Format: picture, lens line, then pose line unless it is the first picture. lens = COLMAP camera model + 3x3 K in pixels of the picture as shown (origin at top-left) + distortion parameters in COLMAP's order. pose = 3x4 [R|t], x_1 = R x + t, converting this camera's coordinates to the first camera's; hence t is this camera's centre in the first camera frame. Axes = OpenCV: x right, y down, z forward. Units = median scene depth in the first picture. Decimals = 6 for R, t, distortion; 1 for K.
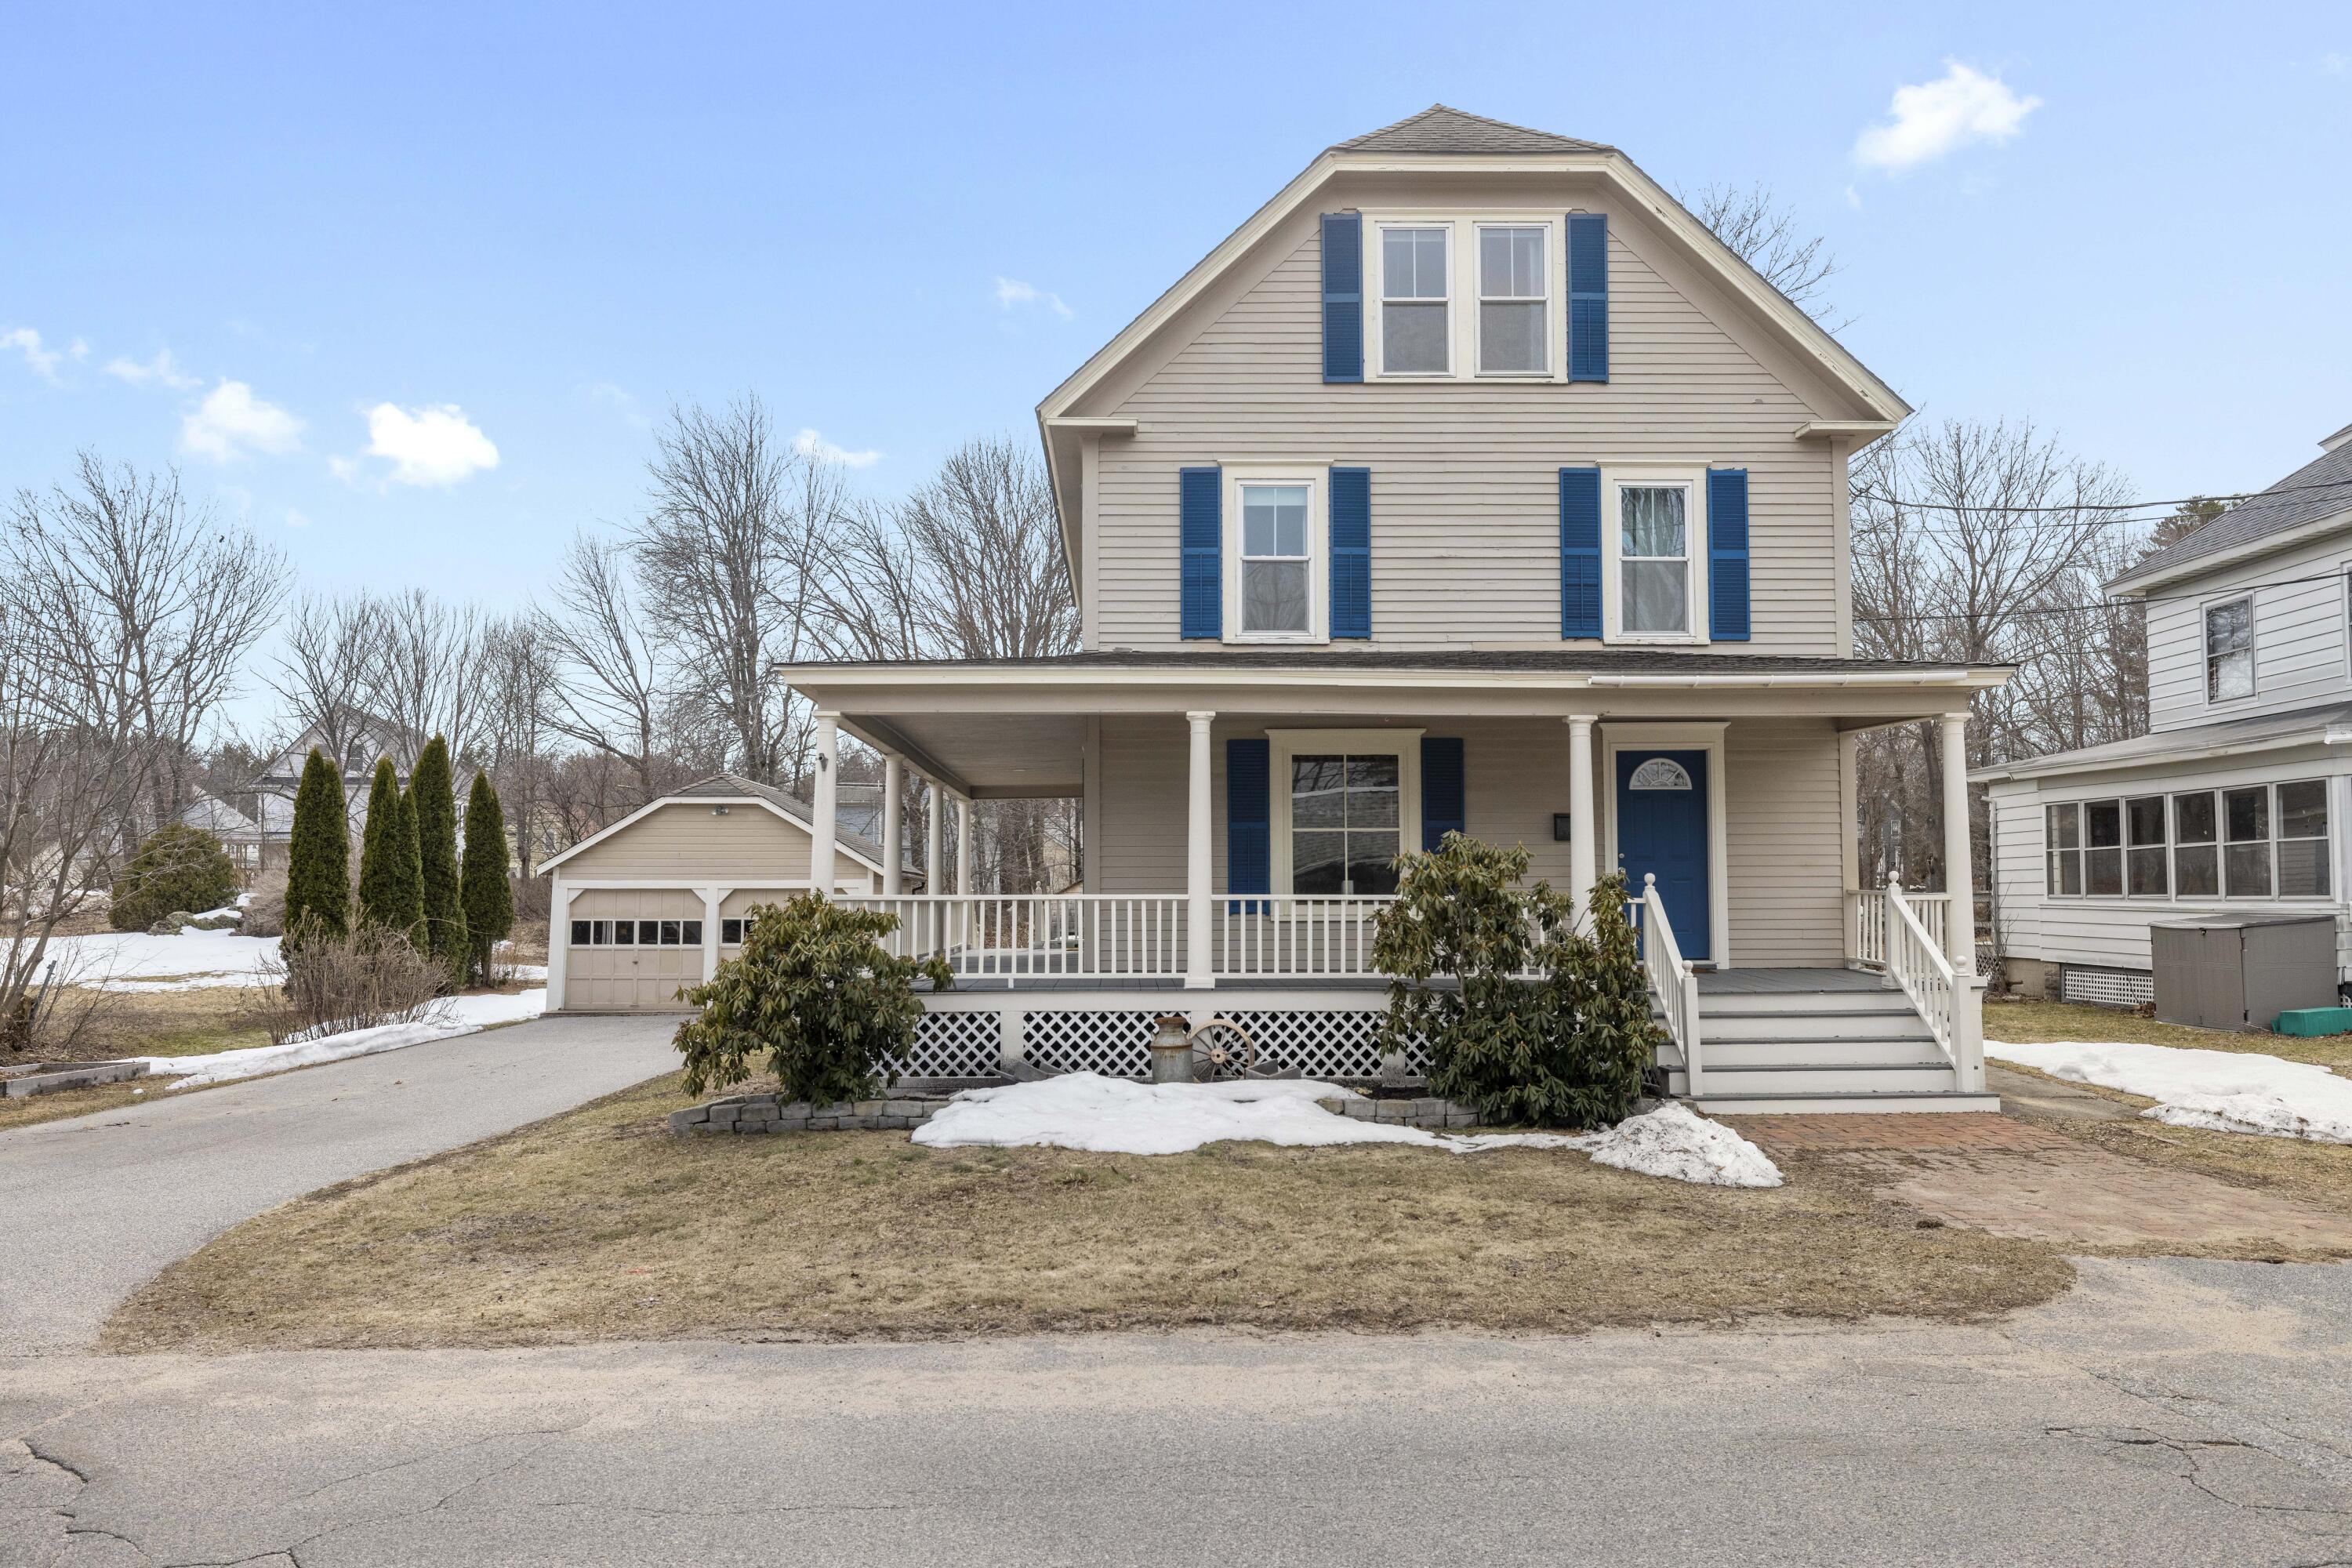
lens RADIAL K [[1612.9, 0, 1167.9], [0, 1612.9, 803.2], [0, 0, 1]] dist [0.021869, -0.000664]
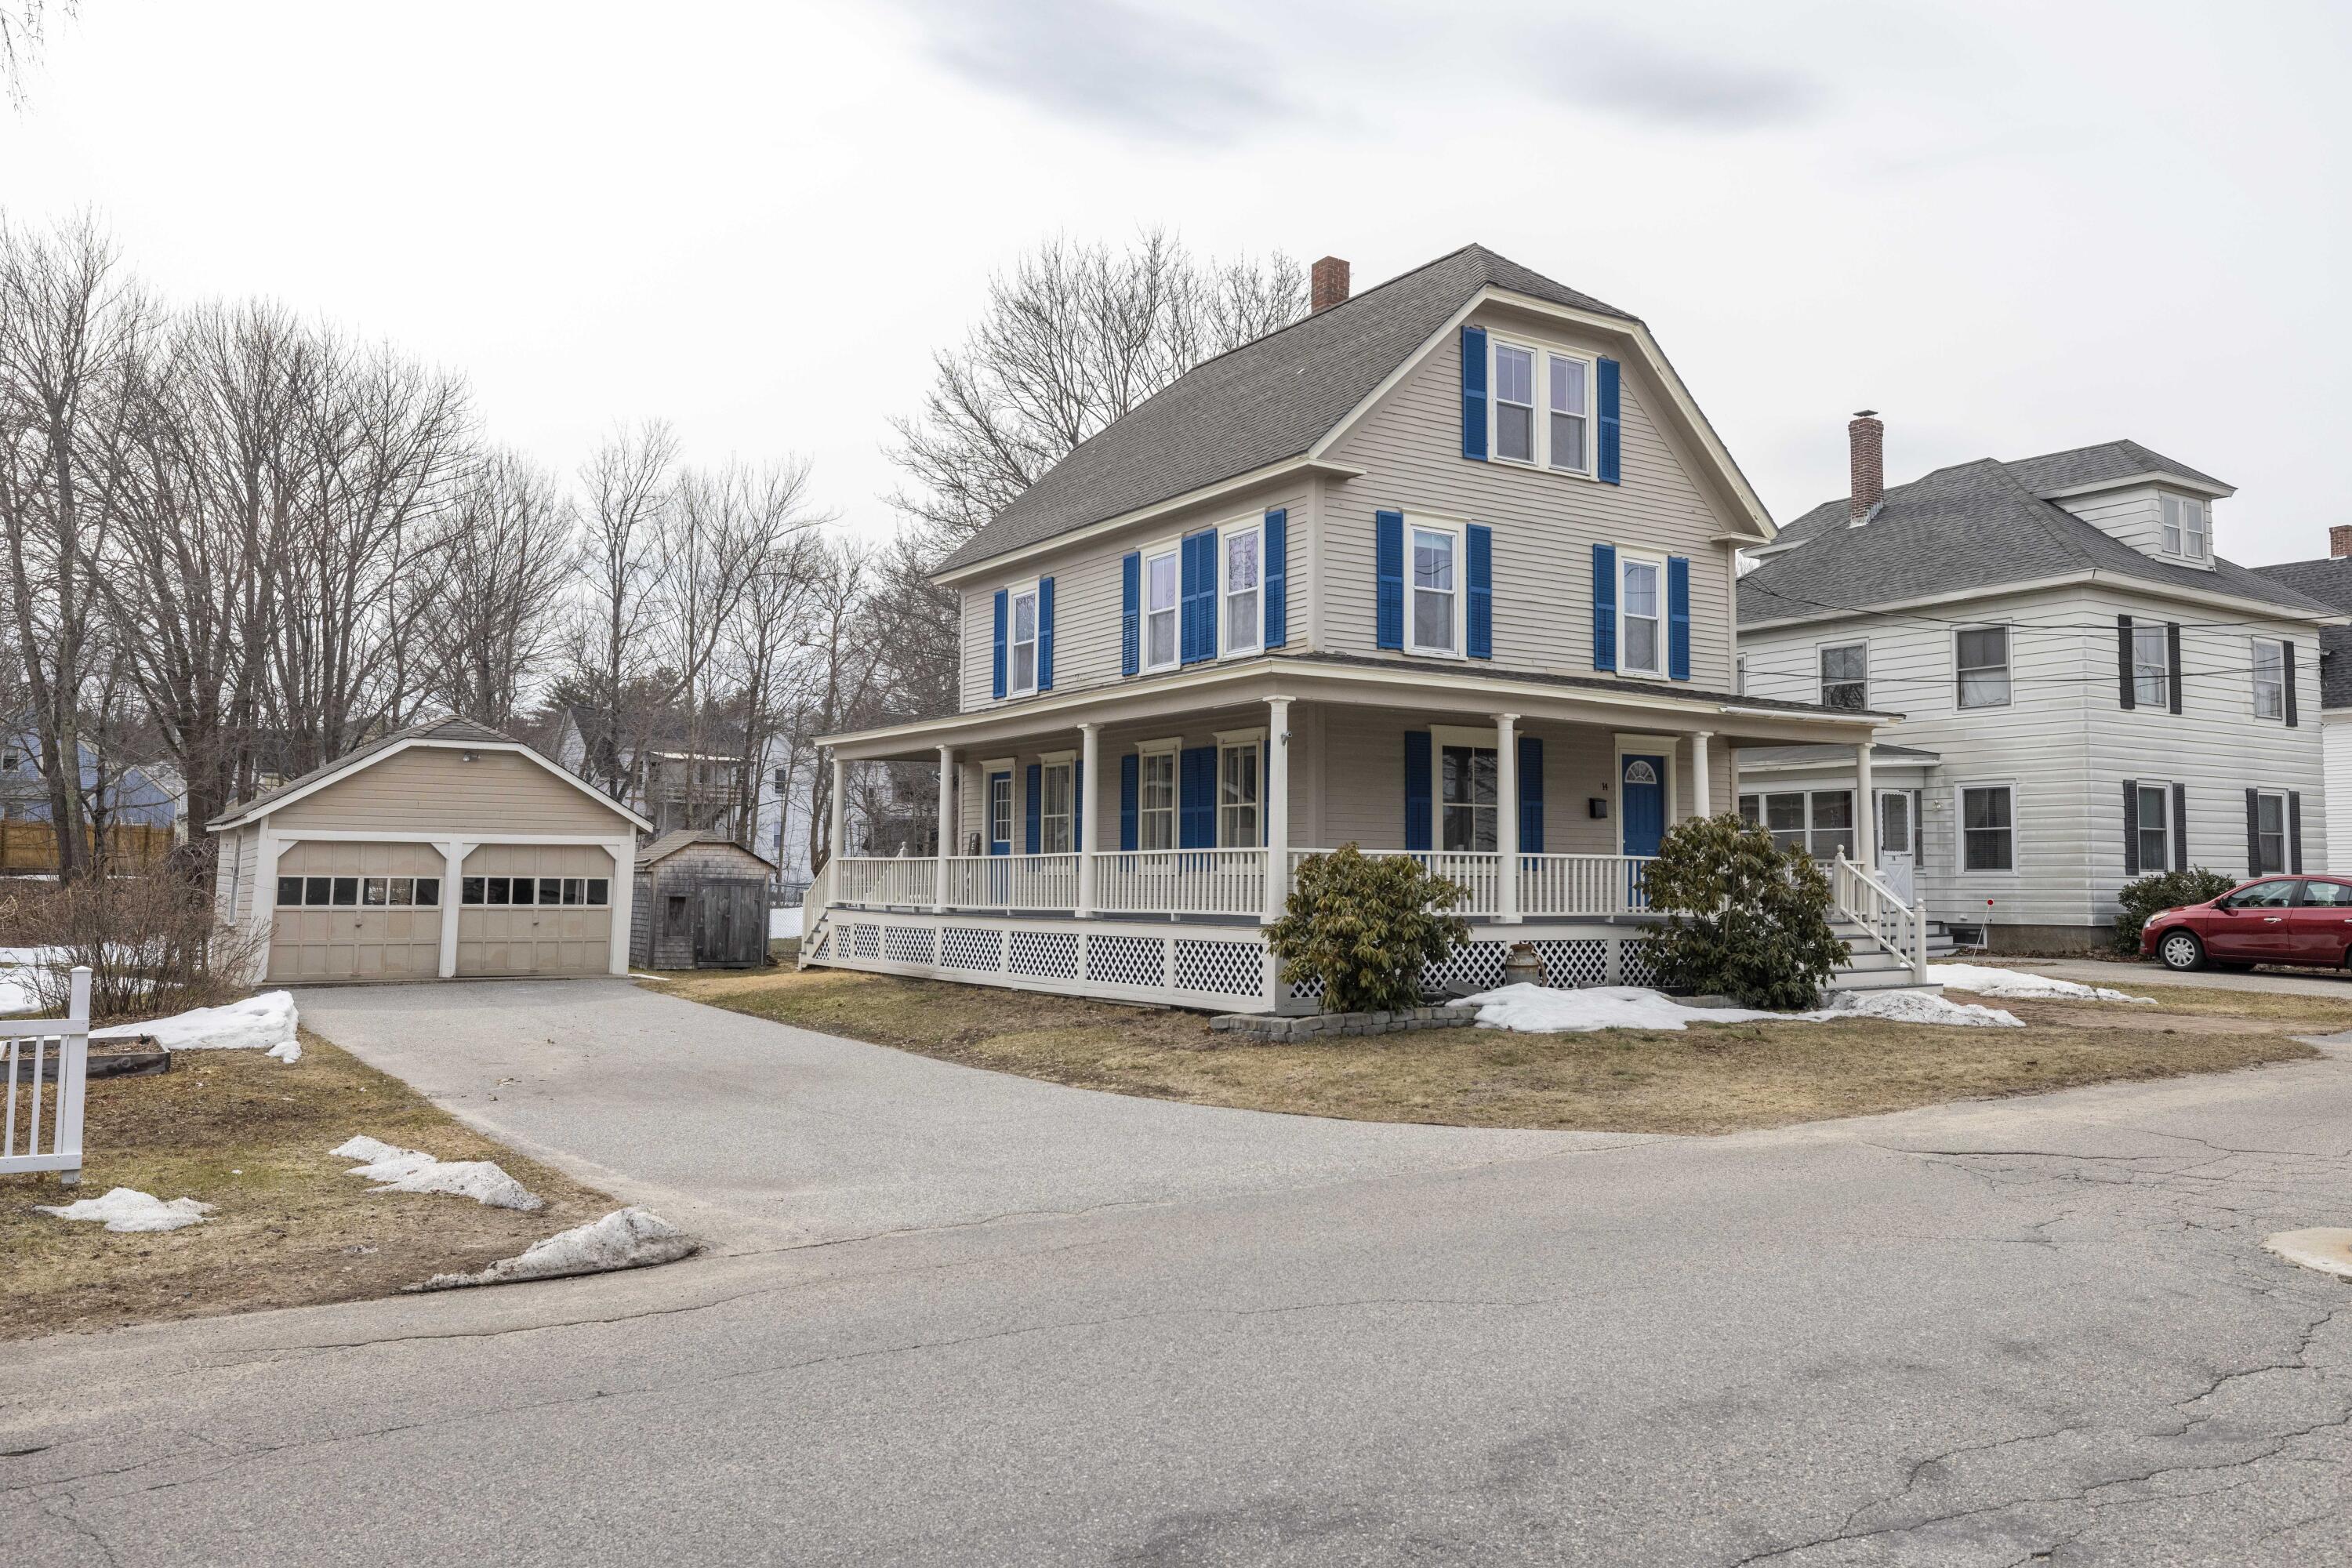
lens RADIAL K [[1757.7, 0, 1178.1], [0, 1757.7, 764.8], [0, 0, 1]] dist [-0.008580, -0.000344]
pose [[0.846082, 0.041836, 0.531409, -0.829958], [-0.040394, 0.999081, -0.014341, 0.013241], [-0.531521, -0.009332, 0.846994, -0.064439]]
